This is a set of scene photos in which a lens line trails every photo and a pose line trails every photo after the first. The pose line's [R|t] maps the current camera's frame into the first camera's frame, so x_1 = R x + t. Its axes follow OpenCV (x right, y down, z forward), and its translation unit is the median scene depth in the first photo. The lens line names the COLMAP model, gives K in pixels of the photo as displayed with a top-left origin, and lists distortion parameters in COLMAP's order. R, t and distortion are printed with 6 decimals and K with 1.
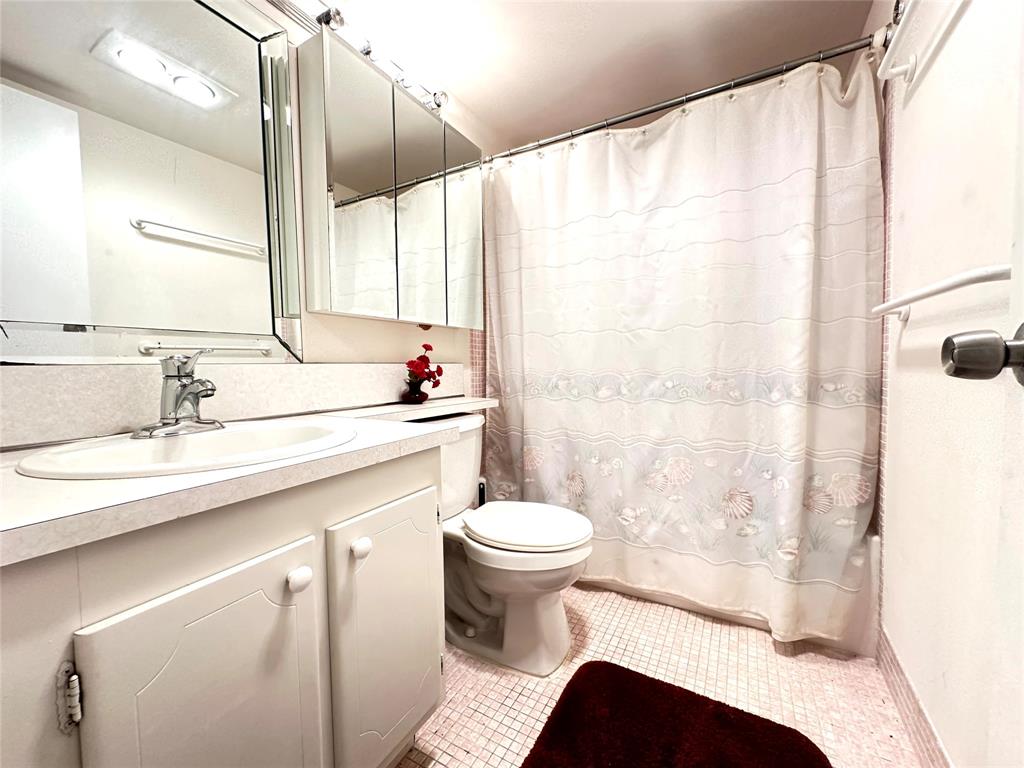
lens RADIAL K [[410.0, 0, 510.0], [0, 410.0, 379.9], [0, 0, 1]] dist [-0.002596, 0.000759]
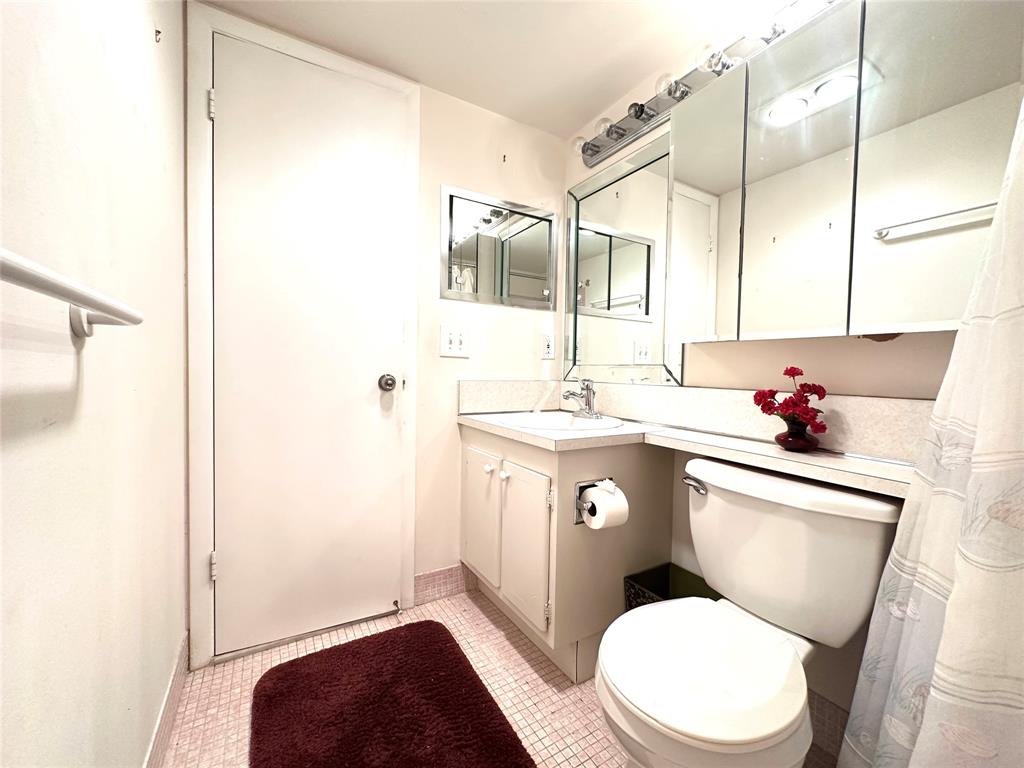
lens RADIAL K [[410.0, 0, 511.8], [0, 410.0, 385.7], [0, 0, 1]] dist [-0.002596, 0.000759]
pose [[-0.489036, 0.035635, -0.871535, 0.628199], [-0.046992, 0.996638, 0.067118, -0.079422], [0.870997, 0.073779, -0.485718, 0.913253]]
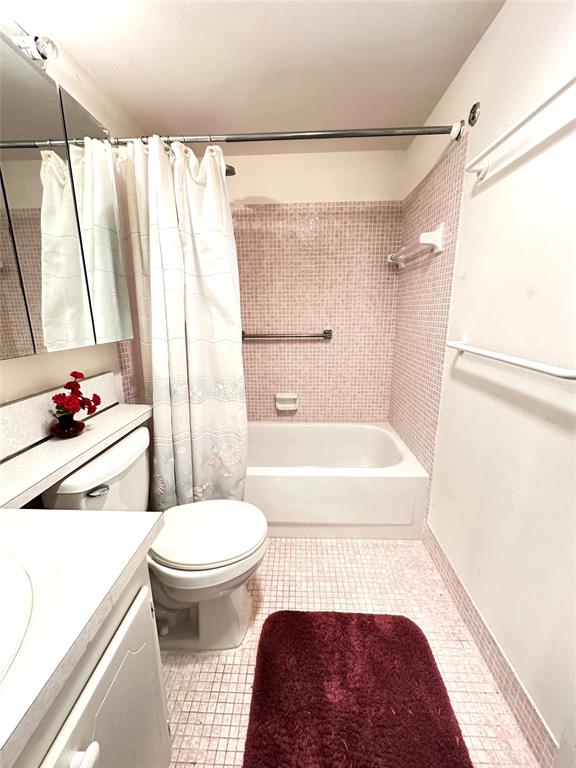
lens RADIAL K [[307.5, 0, 288.6], [0, 307.5, 383.6], [0, 0, 1]] dist [-0.002596, 0.000759]
pose [[0.886452, -0.101483, 0.451558, -0.096259], [0.017610, 0.982353, 0.186203, -0.177152], [-0.462486, -0.157108, 0.872596, 0.197717]]
